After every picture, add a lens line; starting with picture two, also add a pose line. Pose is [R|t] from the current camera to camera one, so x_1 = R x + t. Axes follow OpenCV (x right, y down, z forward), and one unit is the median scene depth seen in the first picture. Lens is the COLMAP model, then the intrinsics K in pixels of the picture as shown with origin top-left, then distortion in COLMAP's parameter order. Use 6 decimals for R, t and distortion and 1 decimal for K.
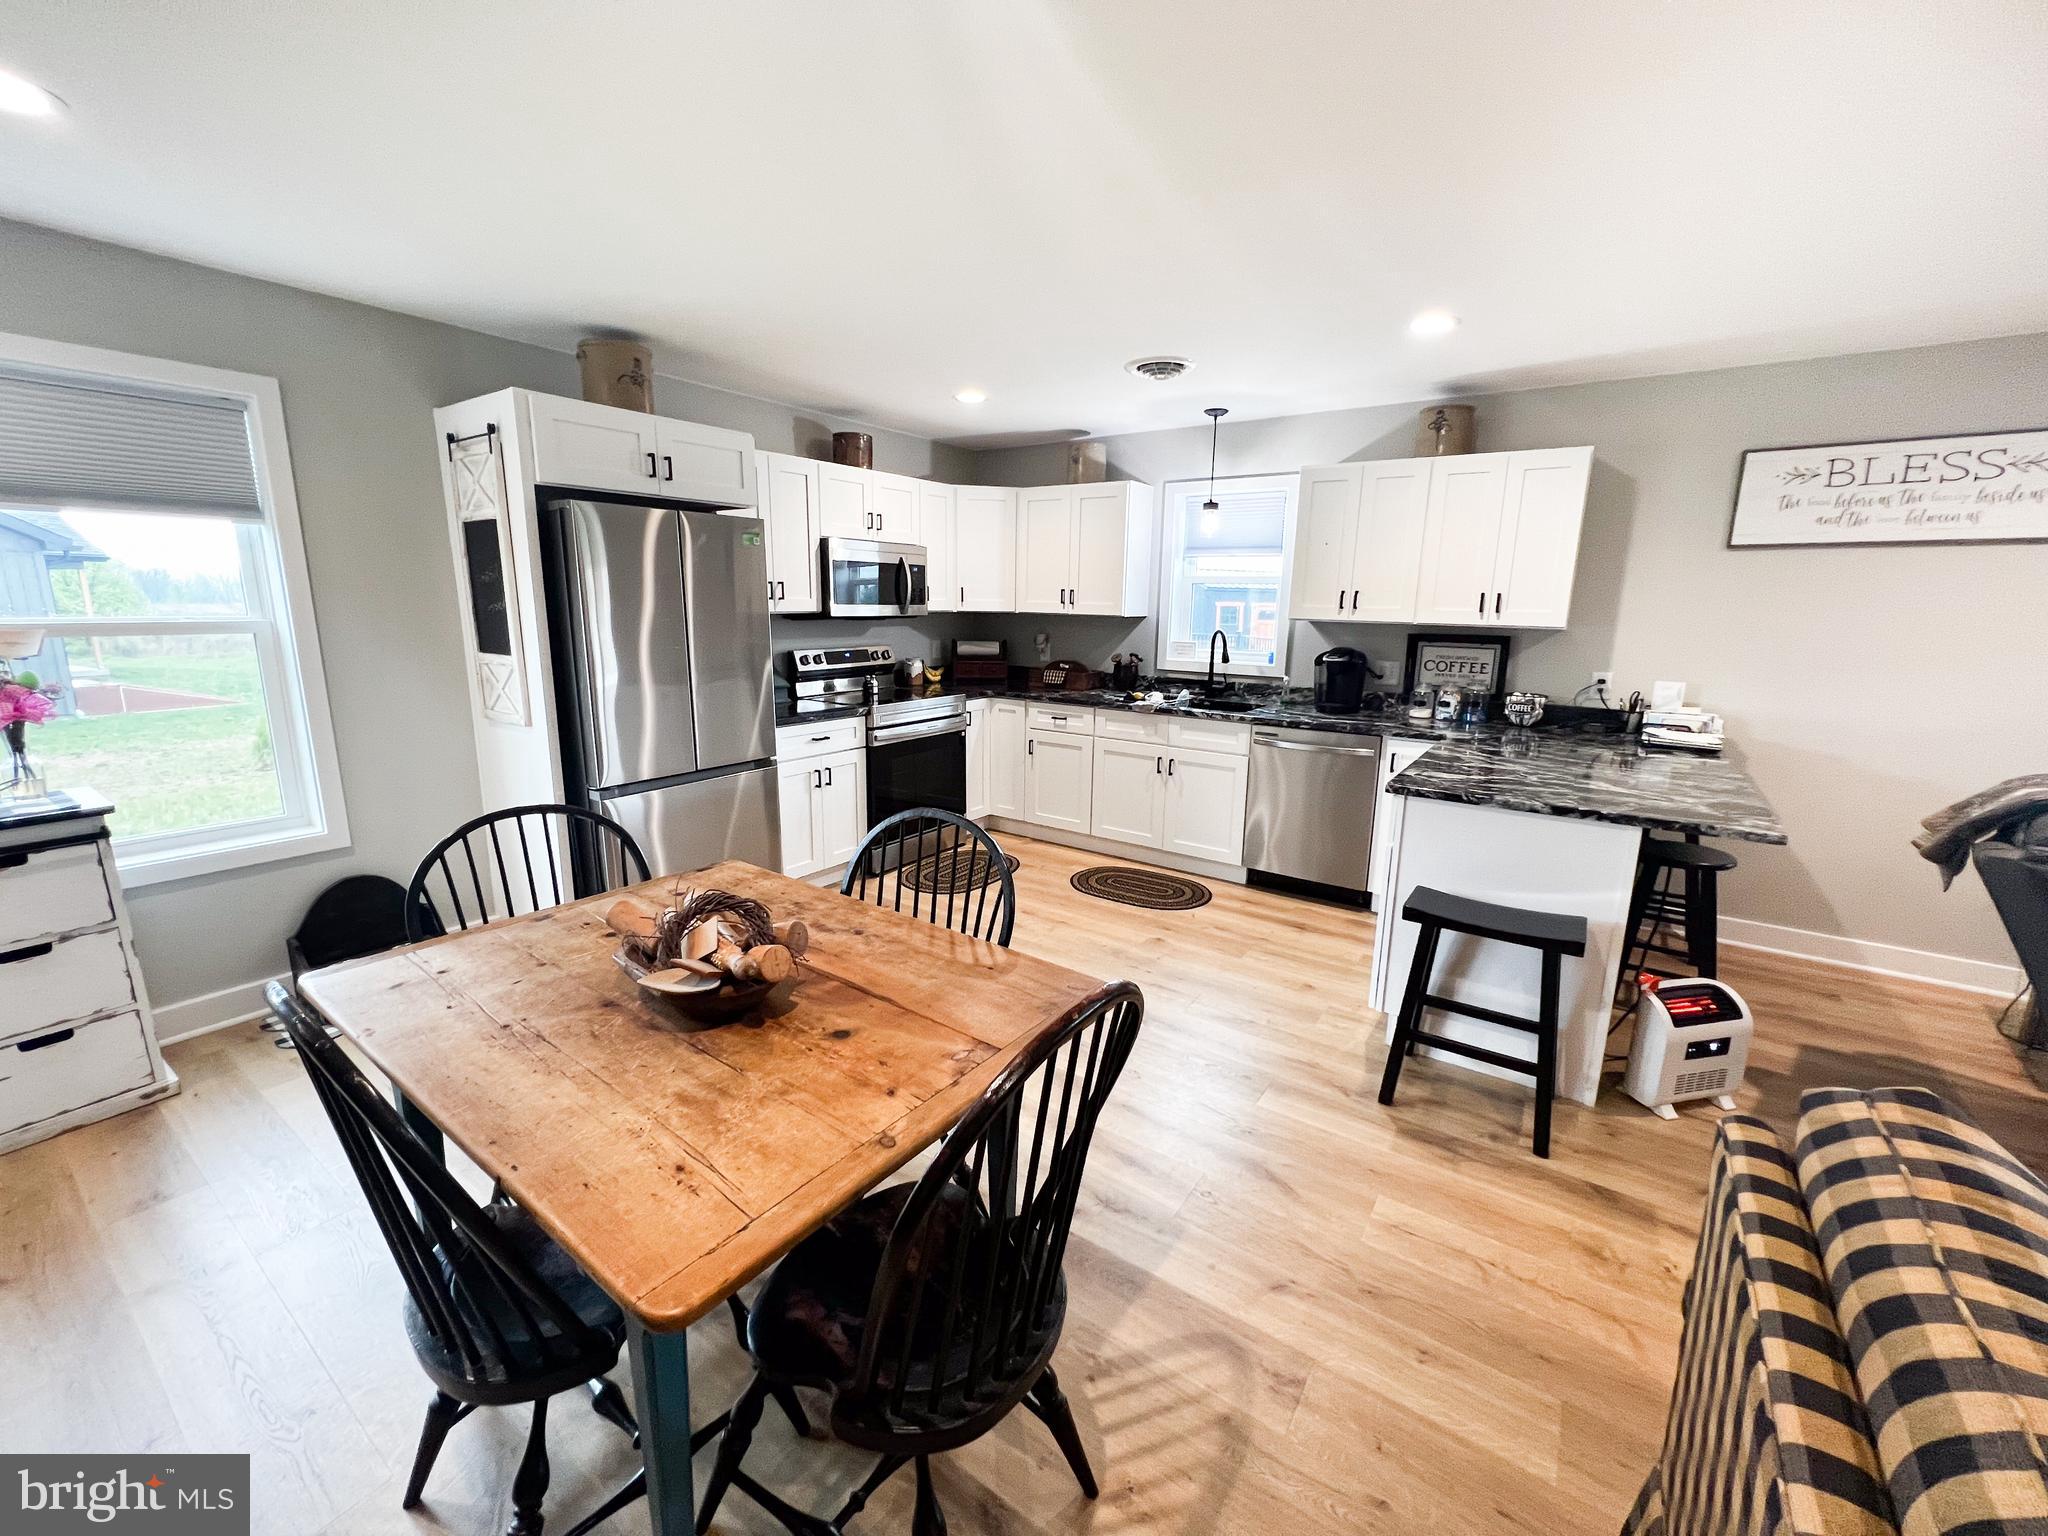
lens RADIAL K [[824.0, 0, 1020.6], [0, 824.0, 761.7], [0, 0, 1]] dist [-0.002484, -0.000237]
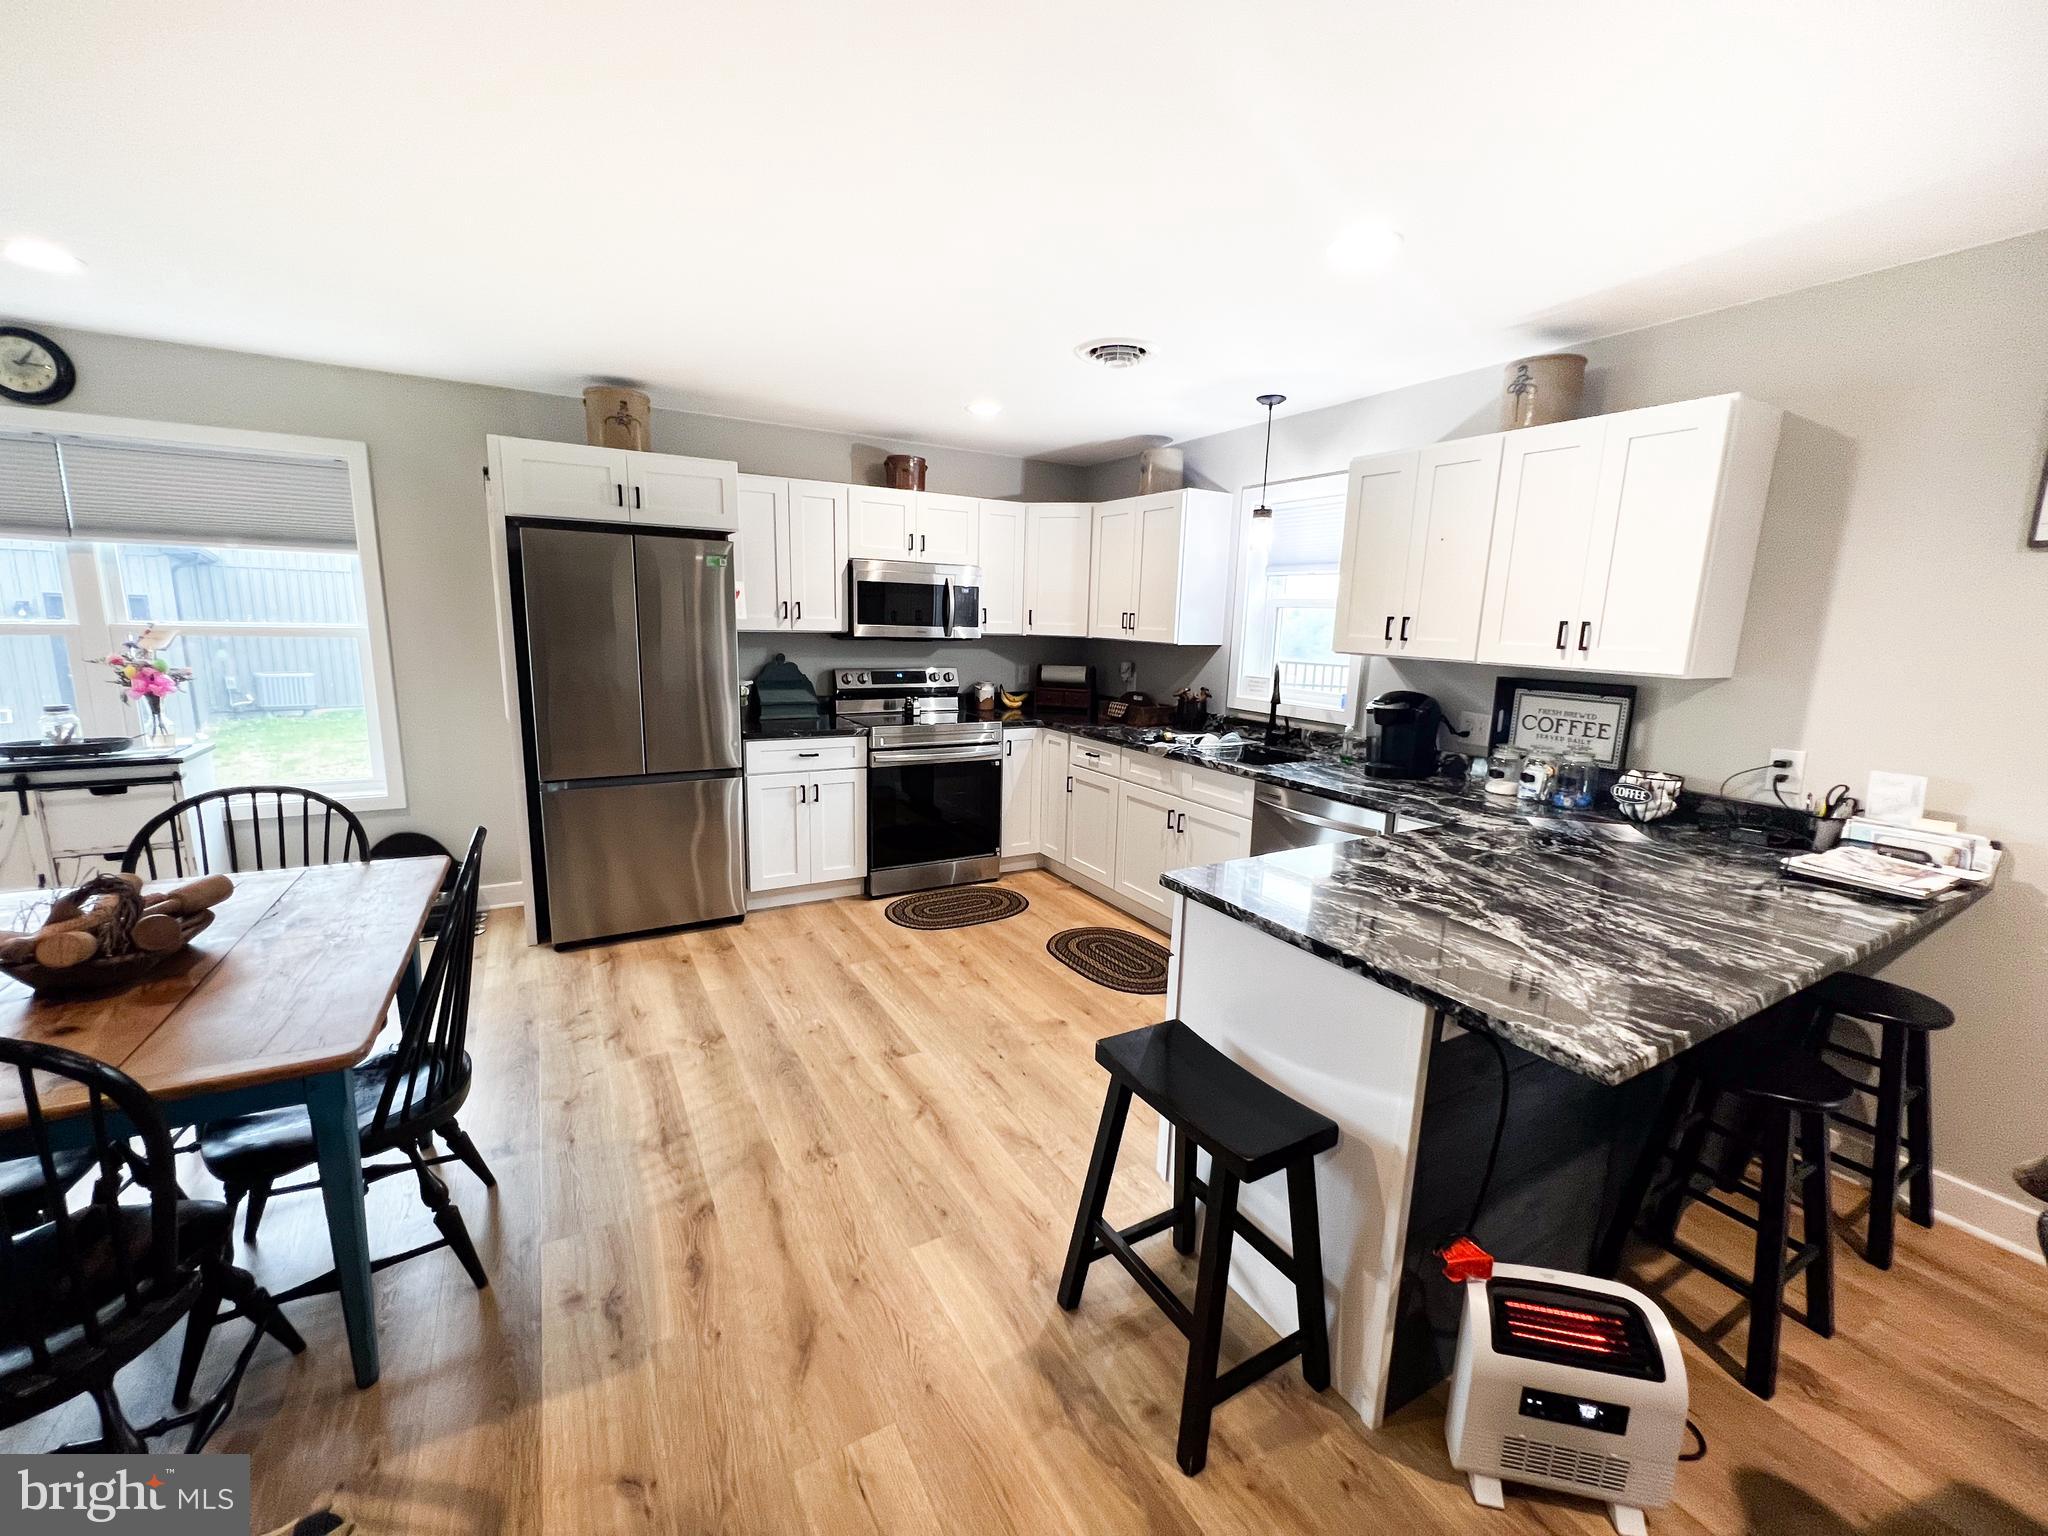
lens RADIAL K [[821.5, 0, 1019.5], [0, 821.5, 762.2], [0, 0, 1]] dist [-0.005347, 0.001245]
pose [[0.907161, 0.084300, -0.412253, 0.376706], [-0.096820, 0.995256, -0.009534, -0.031610], [0.409494, 0.048563, 0.911020, 0.166615]]
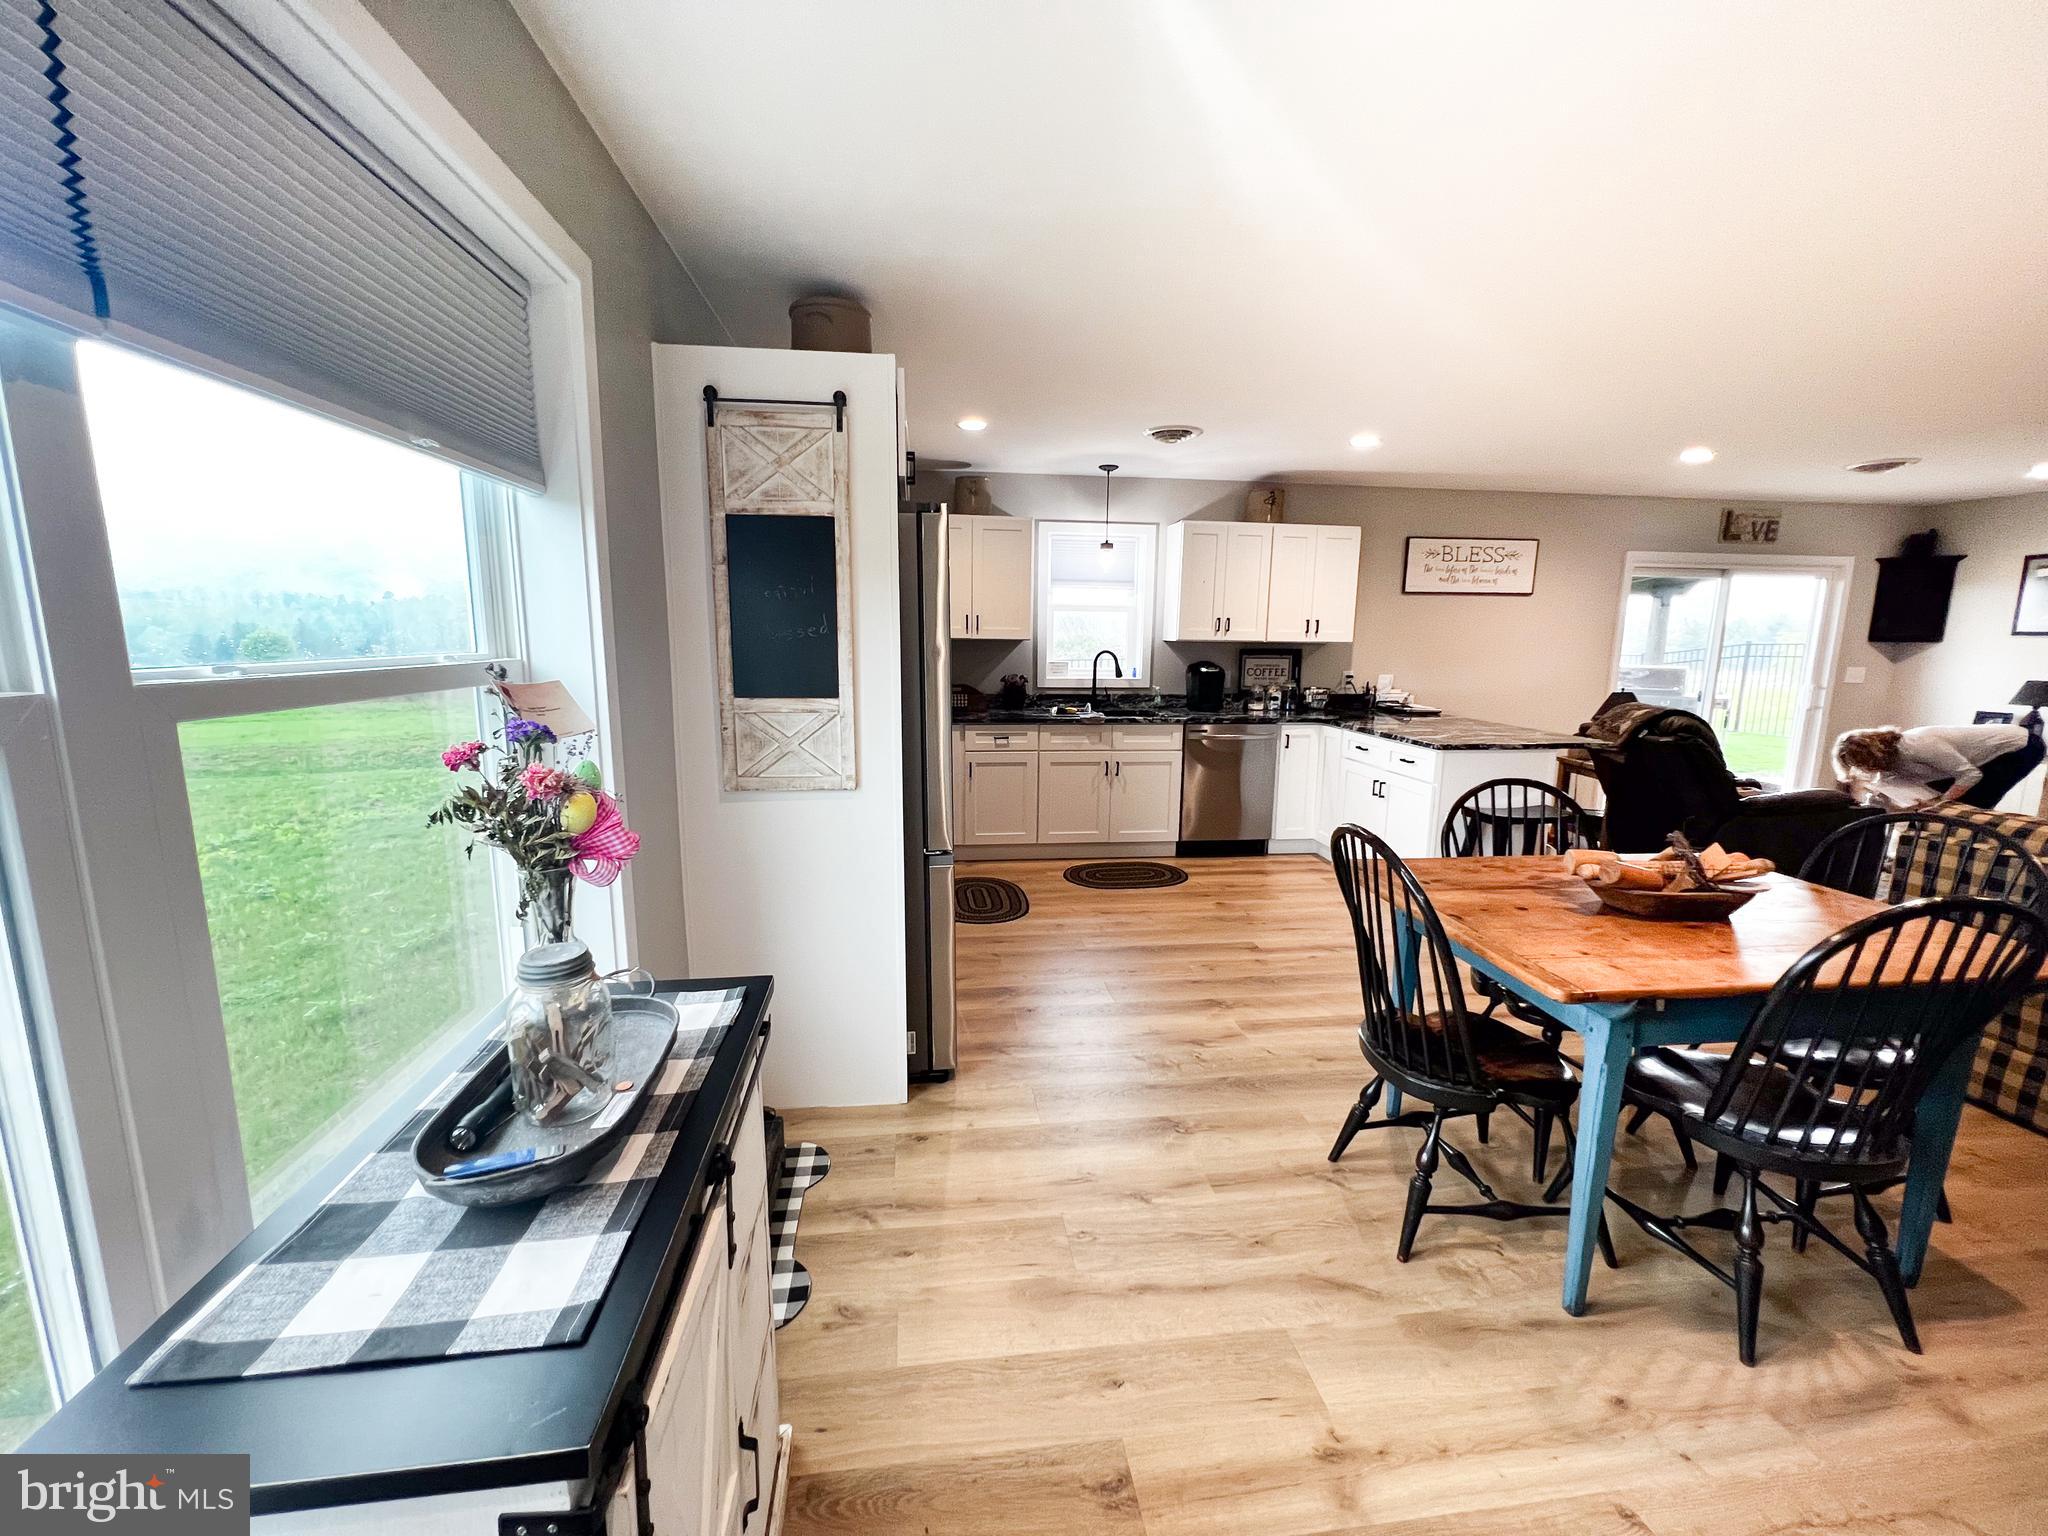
lens RADIAL K [[821.5, 0, 1020.1], [0, 821.5, 764.7], [0, 0, 1]] dist [-0.005347, 0.001245]
pose [[0.741460, -0.113739, 0.661287, -0.687078], [0.131685, 0.991029, 0.022803, -0.043787], [-0.657949, 0.070174, 0.749786, 0.225952]]
